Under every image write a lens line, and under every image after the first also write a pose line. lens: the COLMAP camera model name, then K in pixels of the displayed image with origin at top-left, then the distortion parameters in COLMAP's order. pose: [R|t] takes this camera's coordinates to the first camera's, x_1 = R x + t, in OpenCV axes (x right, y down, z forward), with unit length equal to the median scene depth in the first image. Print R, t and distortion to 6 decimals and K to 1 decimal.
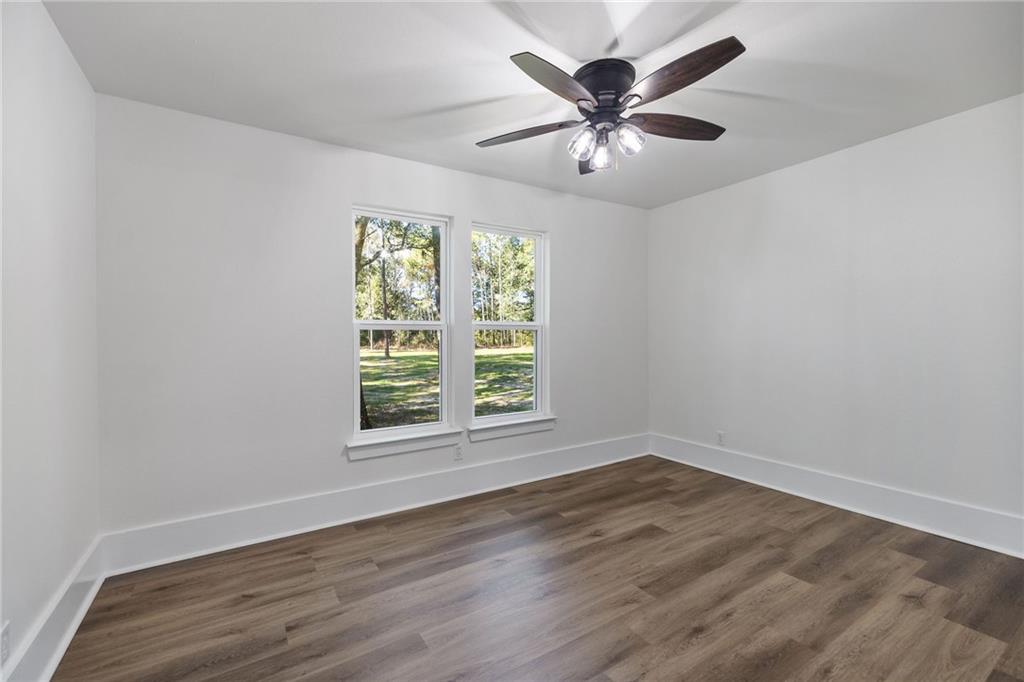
lens RADIAL K [[440.9, 0, 513.1], [0, 440.9, 338.5], [0, 0, 1]] dist [-0.001212, -0.000058]
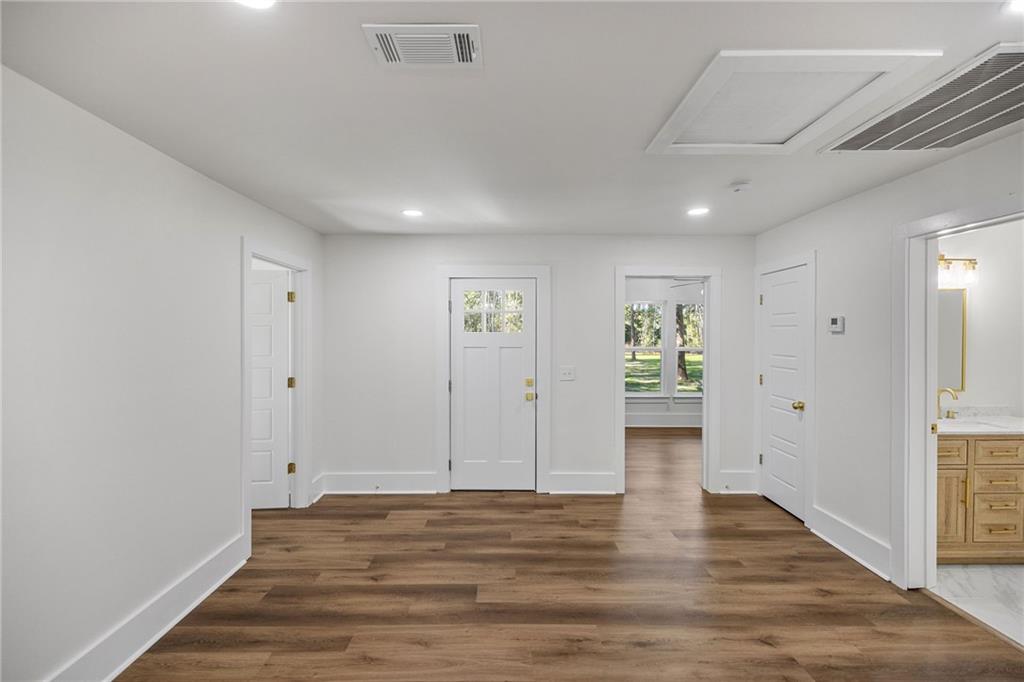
lens RADIAL K [[440.9, 0, 508.1], [0, 440.9, 340.2], [0, 0, 1]] dist [-0.001212, -0.000058]
pose [[0.849968, 0.007315, -0.526783, 0.056582], [-0.007220, 0.999971, 0.002237, -0.011432], [0.526785, 0.001902, 0.849997, -0.209202]]
